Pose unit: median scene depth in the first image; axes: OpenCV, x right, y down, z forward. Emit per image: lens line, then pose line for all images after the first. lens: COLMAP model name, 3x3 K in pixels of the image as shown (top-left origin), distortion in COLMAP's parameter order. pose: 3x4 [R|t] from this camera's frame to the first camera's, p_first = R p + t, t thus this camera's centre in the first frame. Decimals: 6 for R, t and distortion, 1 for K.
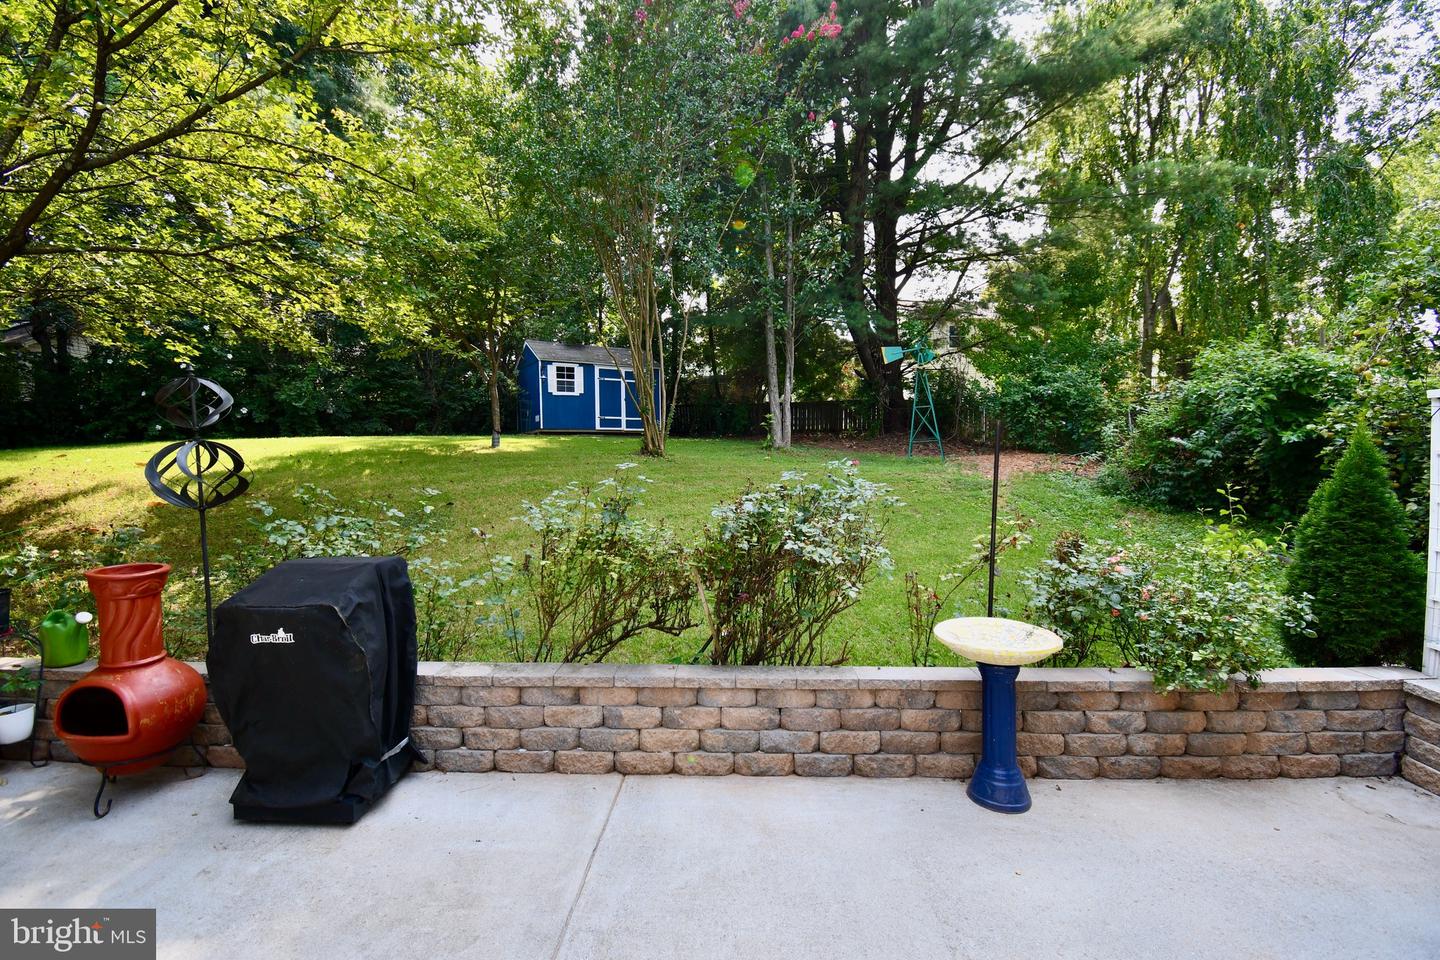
lens RADIAL K [[630.0, 0, 715.5], [0, 630.0, 467.0], [0, 0, 1]] dist [0.012197, -0.021129]
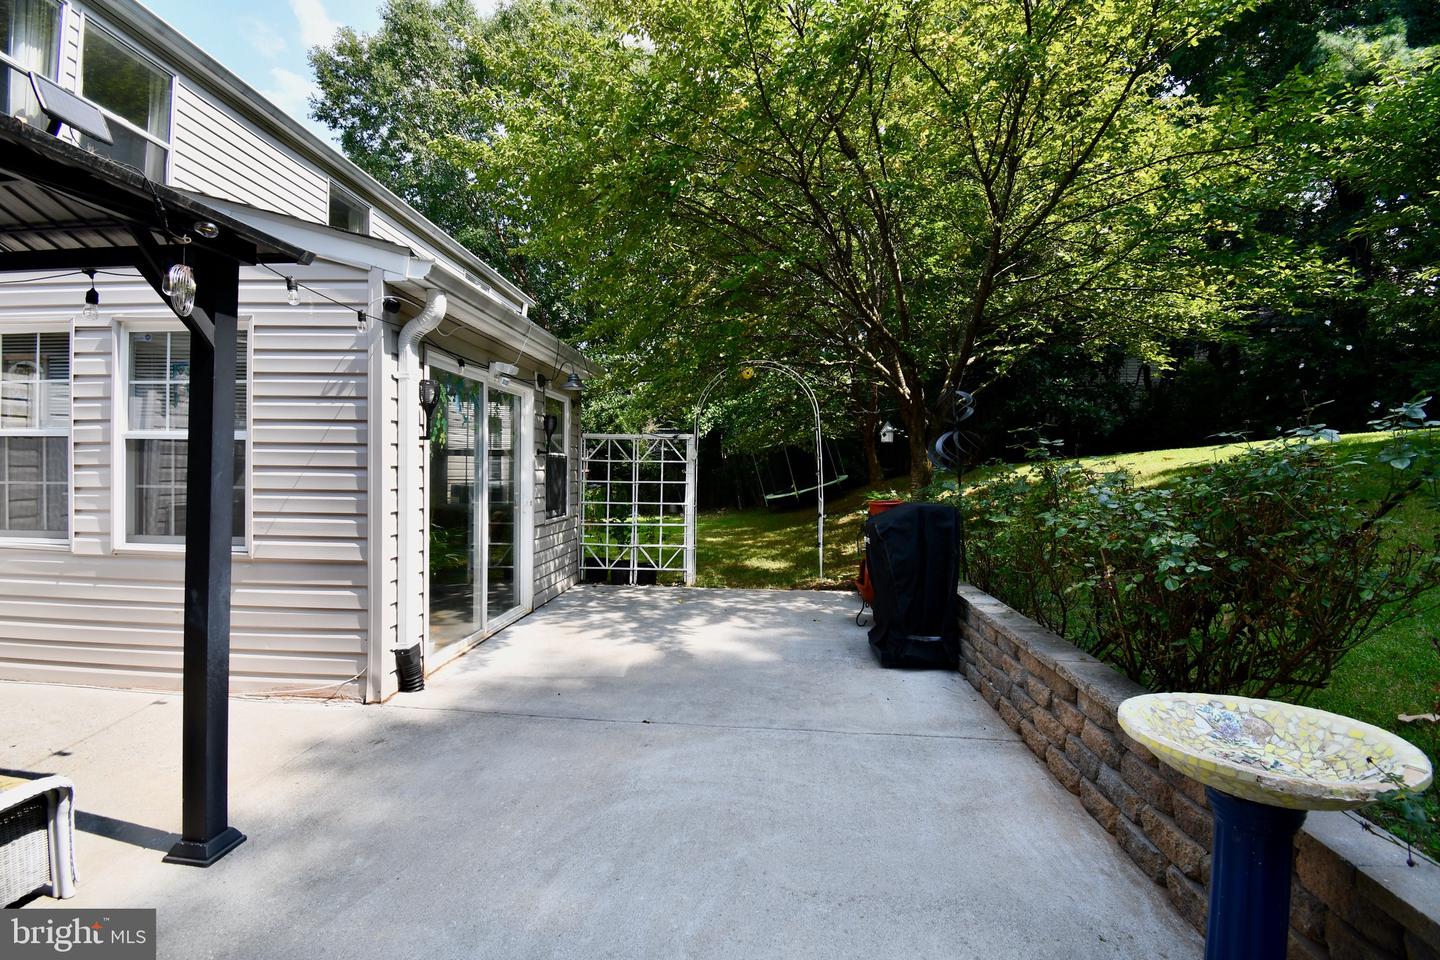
lens RADIAL K [[630.0, 0, 715.5], [0, 630.0, 467.0], [0, 0, 1]] dist [0.012197, -0.021129]
pose [[-0.056604, 0.000456, -0.998397, 0.858526], [-0.012210, 0.999925, 0.001149, 0.062829], [0.998322, 0.012255, -0.056595, 0.562254]]
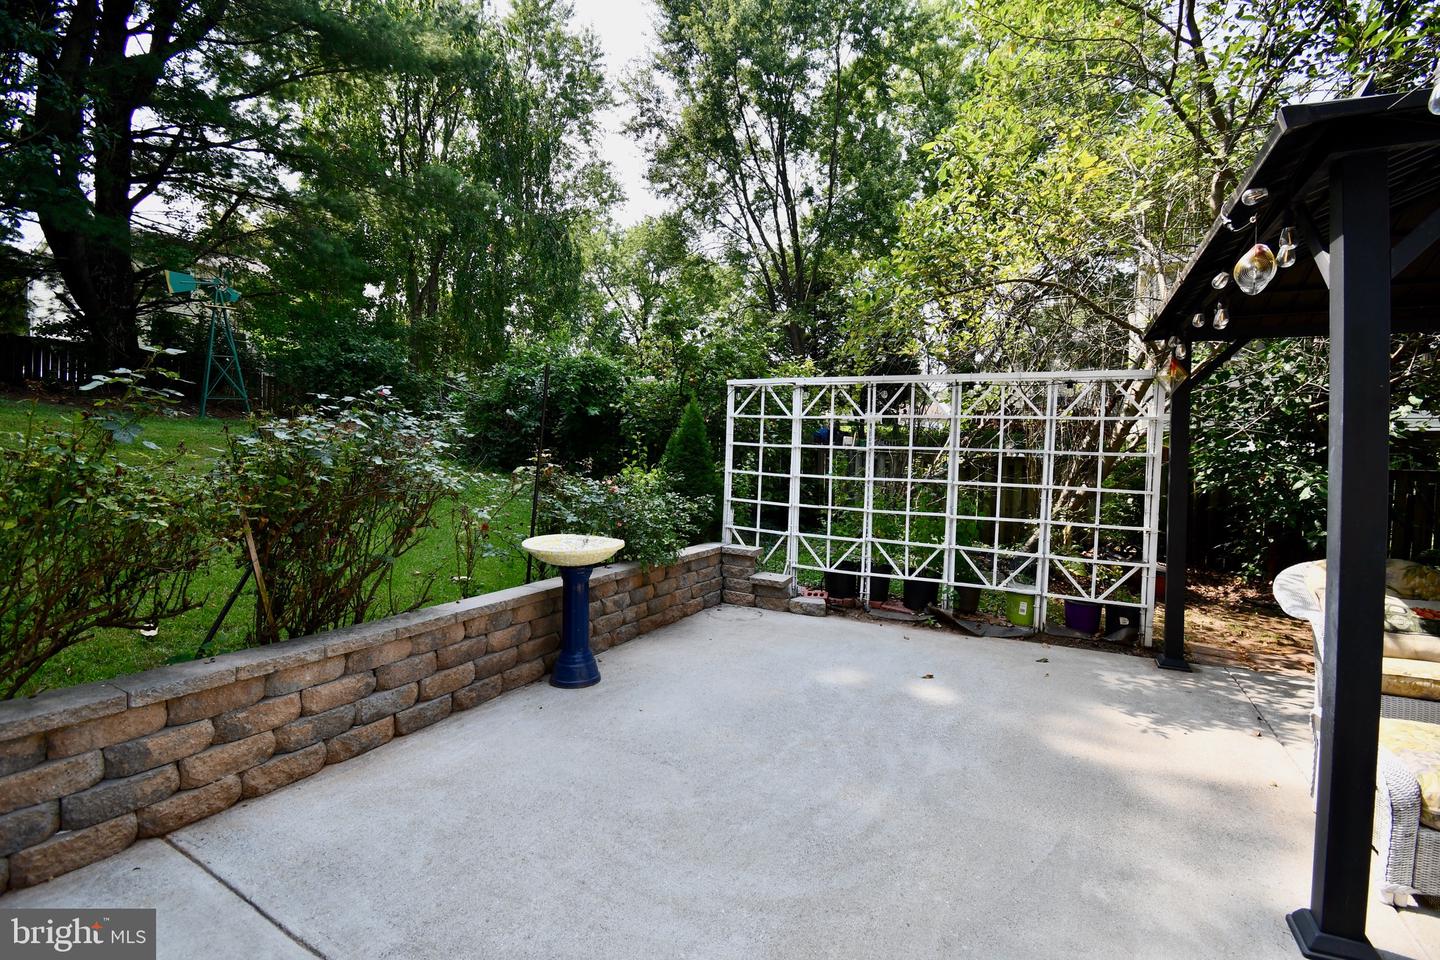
lens RADIAL K [[630.0, 0, 715.5], [0, 630.0, 467.0], [0, 0, 1]] dist [0.012197, -0.021129]
pose [[0.449912, -0.006849, 0.893047, -0.446163], [-0.017371, 0.999714, 0.016418, 0.091443], [-0.892904, -0.022900, 0.449664, 0.220309]]
